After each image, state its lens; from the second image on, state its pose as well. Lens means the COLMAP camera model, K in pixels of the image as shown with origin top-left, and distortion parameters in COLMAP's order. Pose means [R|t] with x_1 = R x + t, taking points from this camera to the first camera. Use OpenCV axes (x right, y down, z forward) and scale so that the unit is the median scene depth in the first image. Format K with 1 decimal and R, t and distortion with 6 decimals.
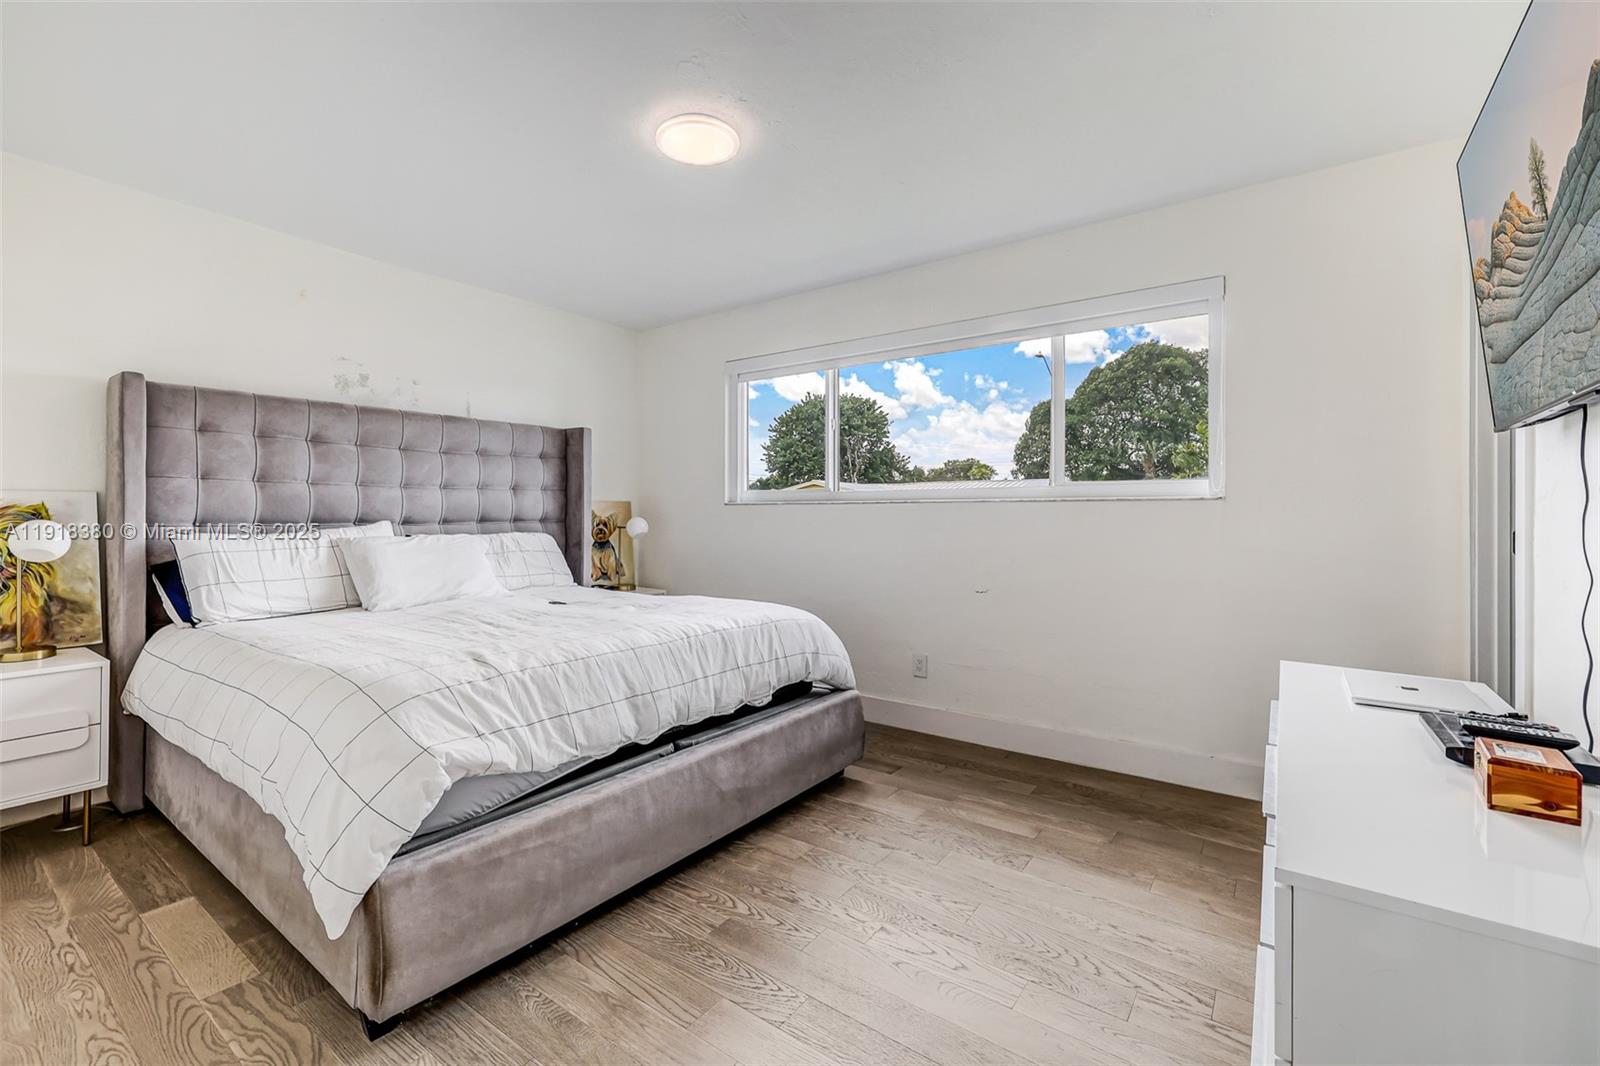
lens RADIAL K [[678.0, 0, 783.4], [0, 678.0, 525.8], [0, 0, 1]] dist [-0.001034, 0.000317]
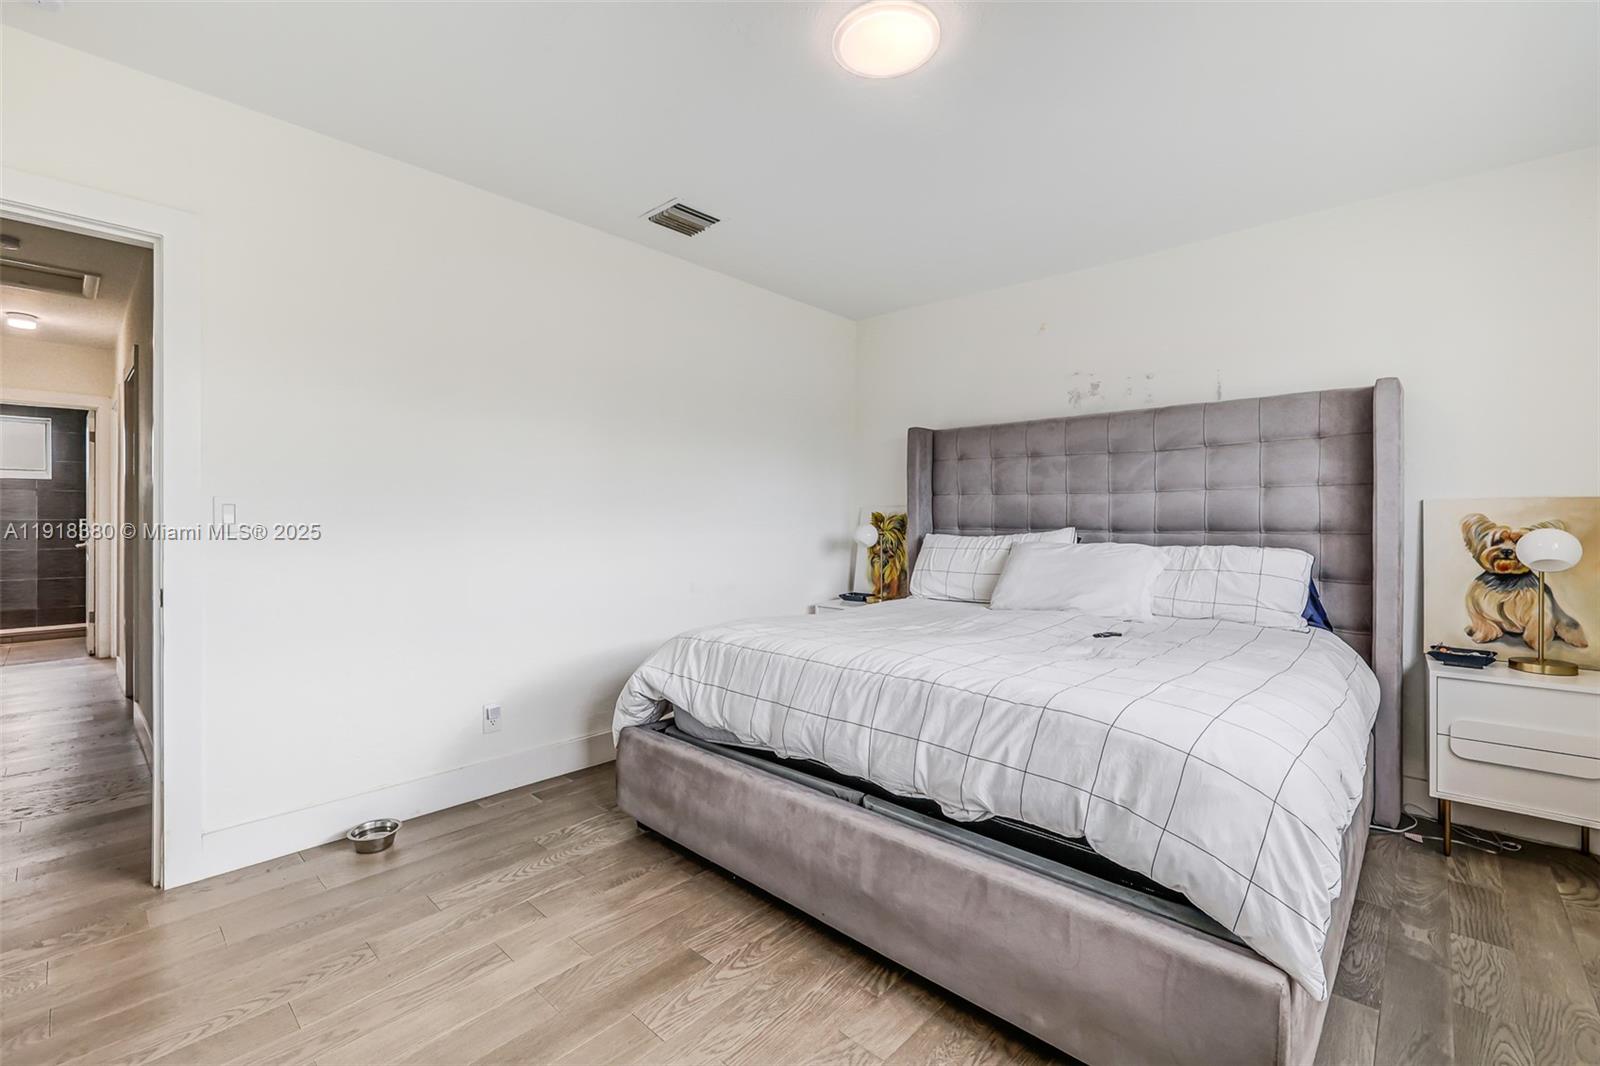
lens RADIAL K [[678.0, 0, 783.4], [0, 678.0, 525.8], [0, 0, 1]] dist [-0.001034, 0.000317]
pose [[-0.107195, 0.007489, -0.994210, 0.506409], [-0.020452, 0.999743, 0.009736, -0.011262], [0.994028, 0.021377, -0.107014, 0.738530]]
